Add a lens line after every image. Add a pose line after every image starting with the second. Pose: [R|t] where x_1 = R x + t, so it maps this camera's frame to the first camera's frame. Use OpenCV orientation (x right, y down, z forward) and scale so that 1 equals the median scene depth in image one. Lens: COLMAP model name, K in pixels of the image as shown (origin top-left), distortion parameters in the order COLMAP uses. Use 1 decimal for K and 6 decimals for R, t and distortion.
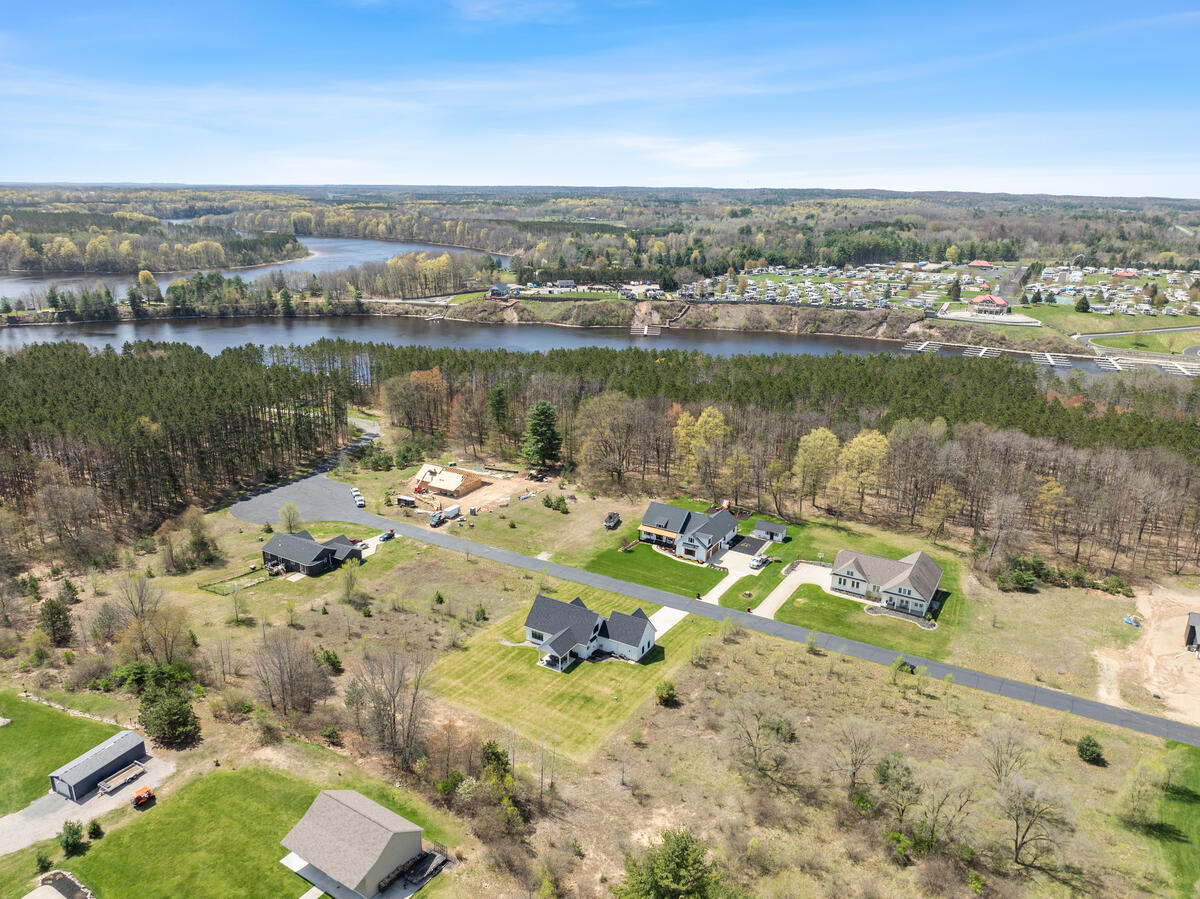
lens RADIAL K [[845.4, 0, 600.0], [0, 845.4, 449.5], [0, 0, 1]] dist [-0.039691, -0.001567]
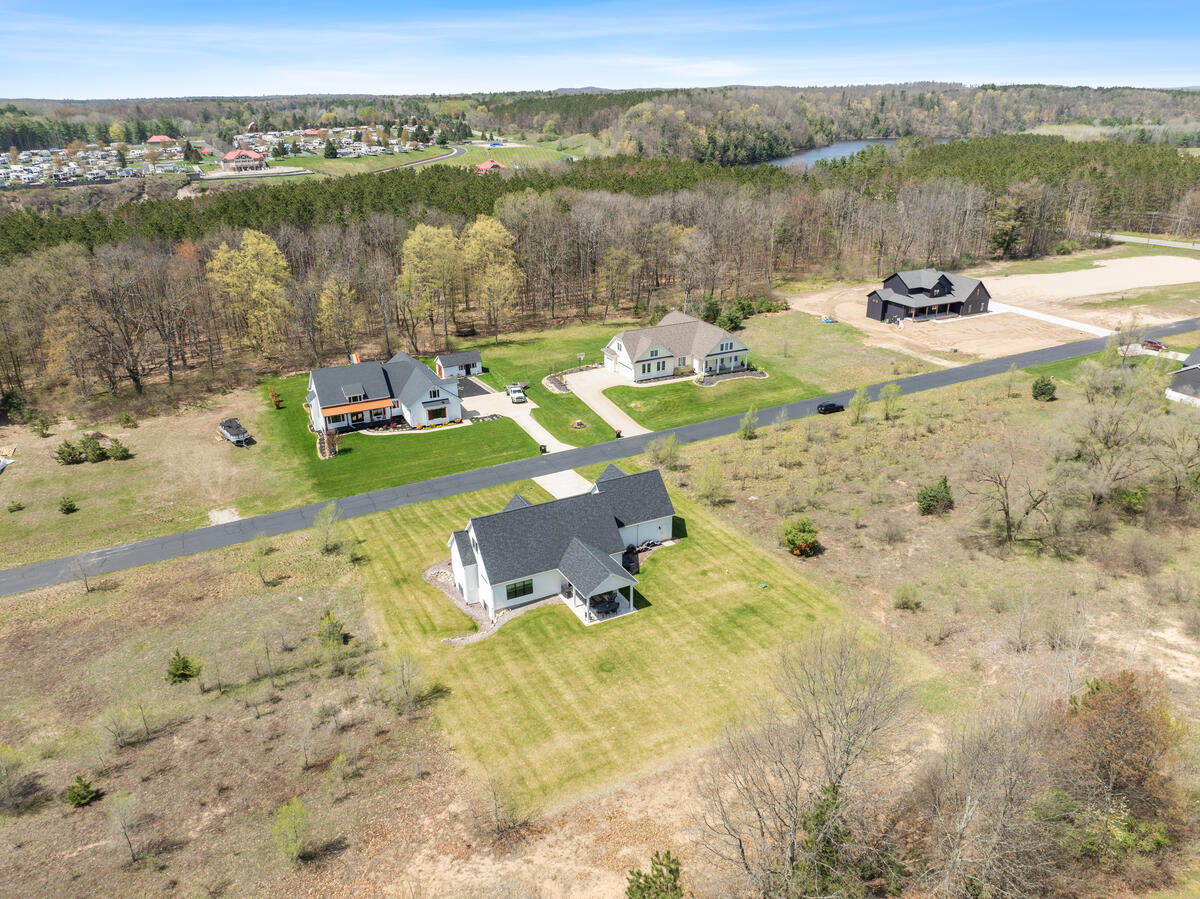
lens RADIAL K [[845.4, 0, 600.0], [0, 845.4, 449.5], [0, 0, 1]] dist [-0.039691, -0.001567]
pose [[0.542863, -0.343103, 0.766537, -0.289893], [0.268804, 0.935709, 0.228457, 0.032769], [-0.795640, 0.082027, 0.600190, 0.482219]]
